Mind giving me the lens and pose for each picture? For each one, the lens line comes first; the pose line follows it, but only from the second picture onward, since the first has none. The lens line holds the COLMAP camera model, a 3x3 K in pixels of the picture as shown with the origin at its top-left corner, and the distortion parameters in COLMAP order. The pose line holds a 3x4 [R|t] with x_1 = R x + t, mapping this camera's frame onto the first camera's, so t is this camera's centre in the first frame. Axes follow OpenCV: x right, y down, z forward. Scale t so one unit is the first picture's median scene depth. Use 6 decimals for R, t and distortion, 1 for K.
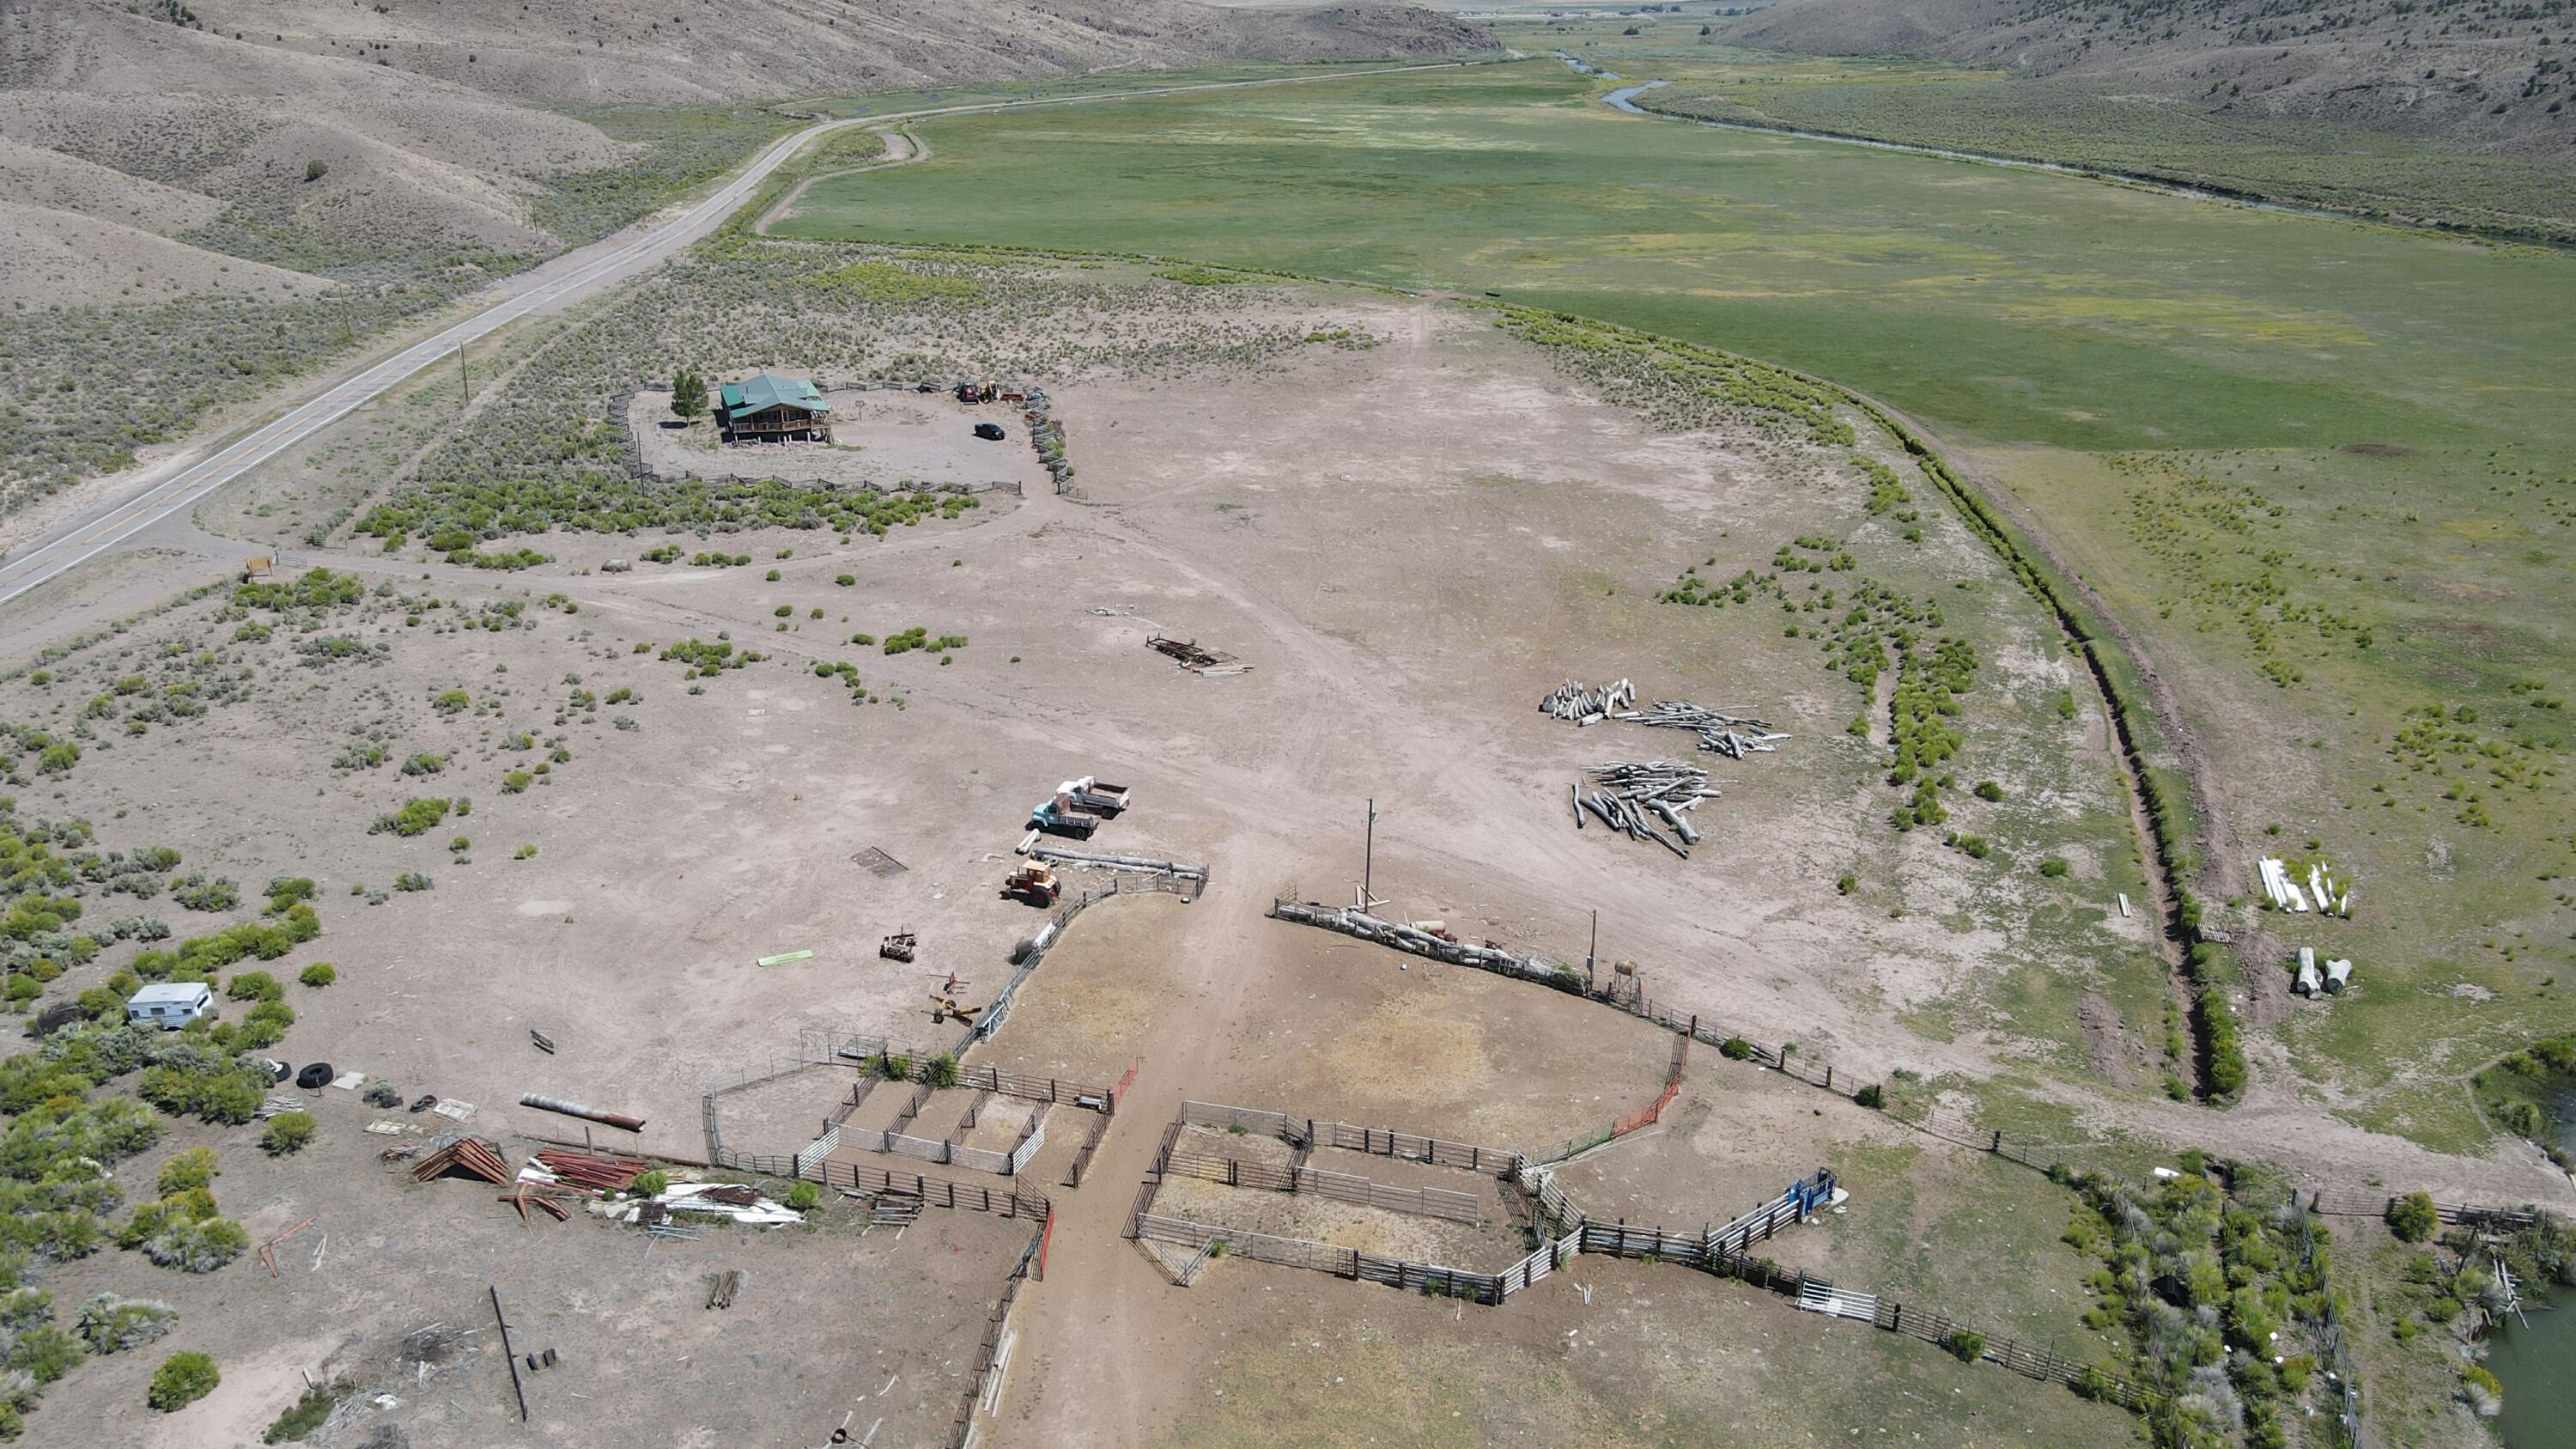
lens RADIAL K [[1901.5, 0, 1285.2], [0, 1901.5, 729.8], [0, 0, 1]] dist [0.002752, 0.021516]
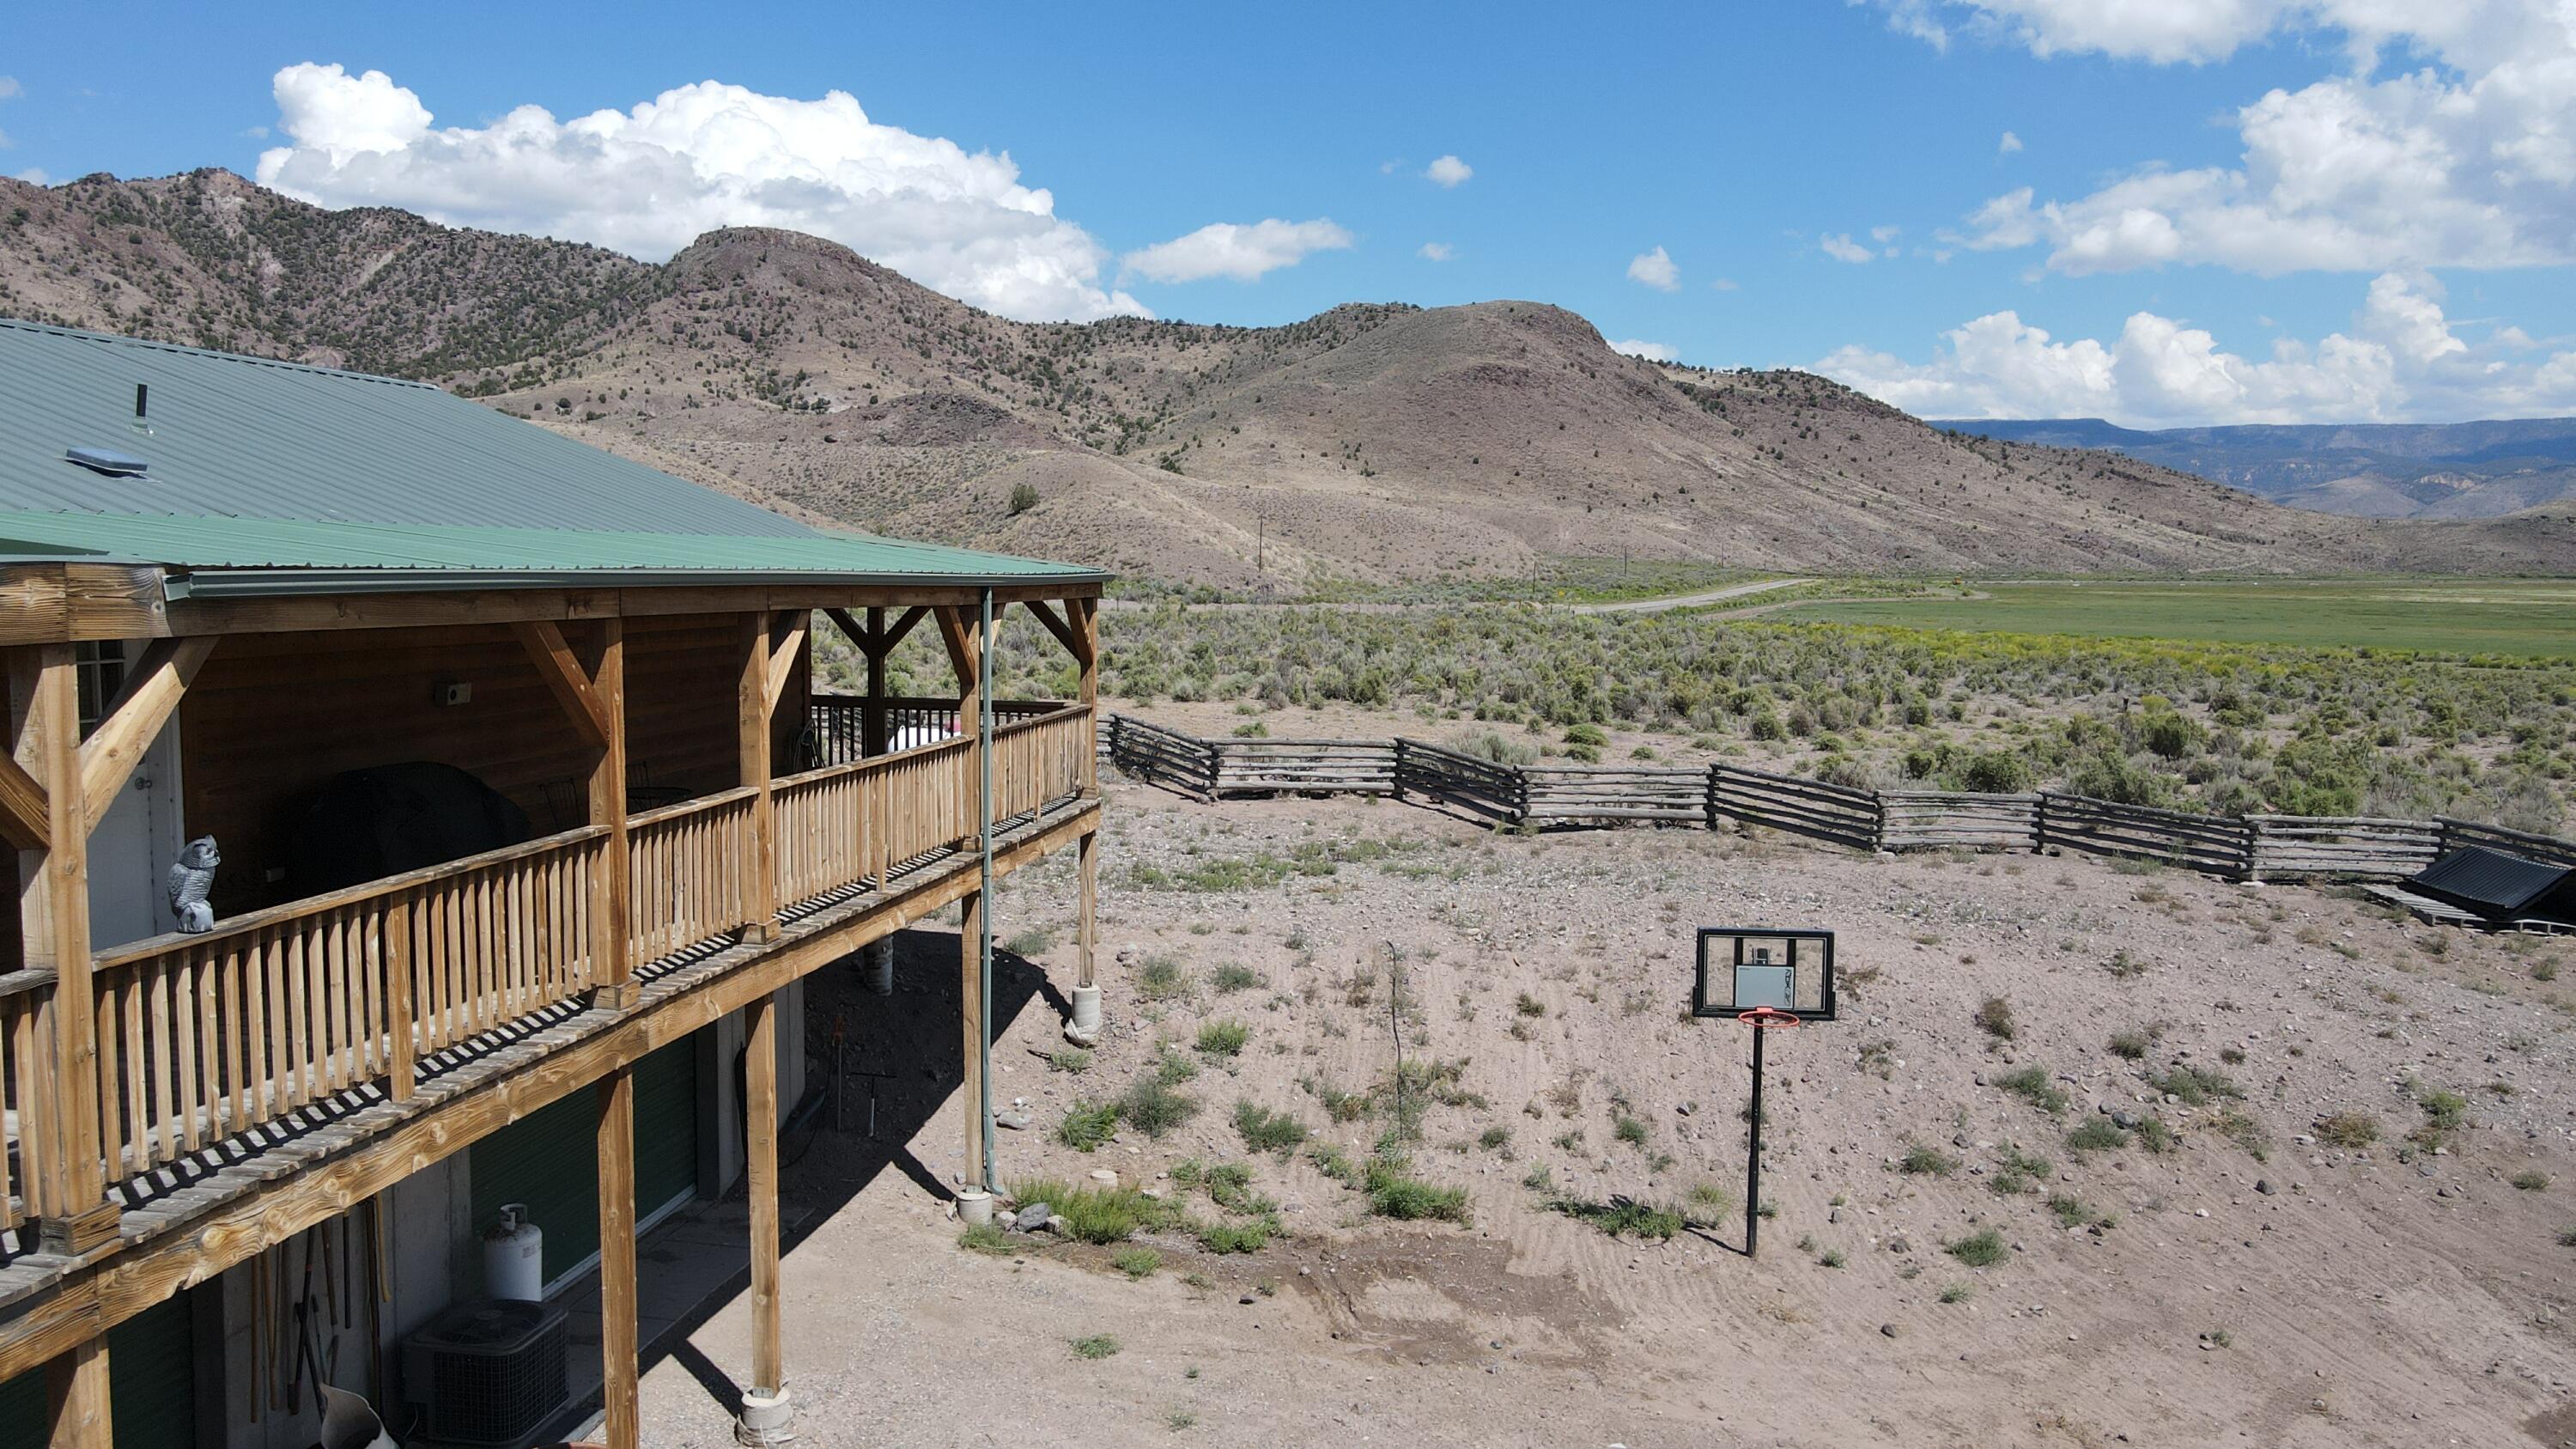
lens RADIAL K [[1903.7, 0, 1283.8], [0, 1903.7, 732.4], [0, 0, 1]] dist [-0.011665, 0.052142]
pose [[0.870840, 0.055564, -0.488415, -0.399161], [-0.188229, 0.955555, -0.226903, -0.311724], [0.454100, 0.289530, 0.842595, 1.804621]]
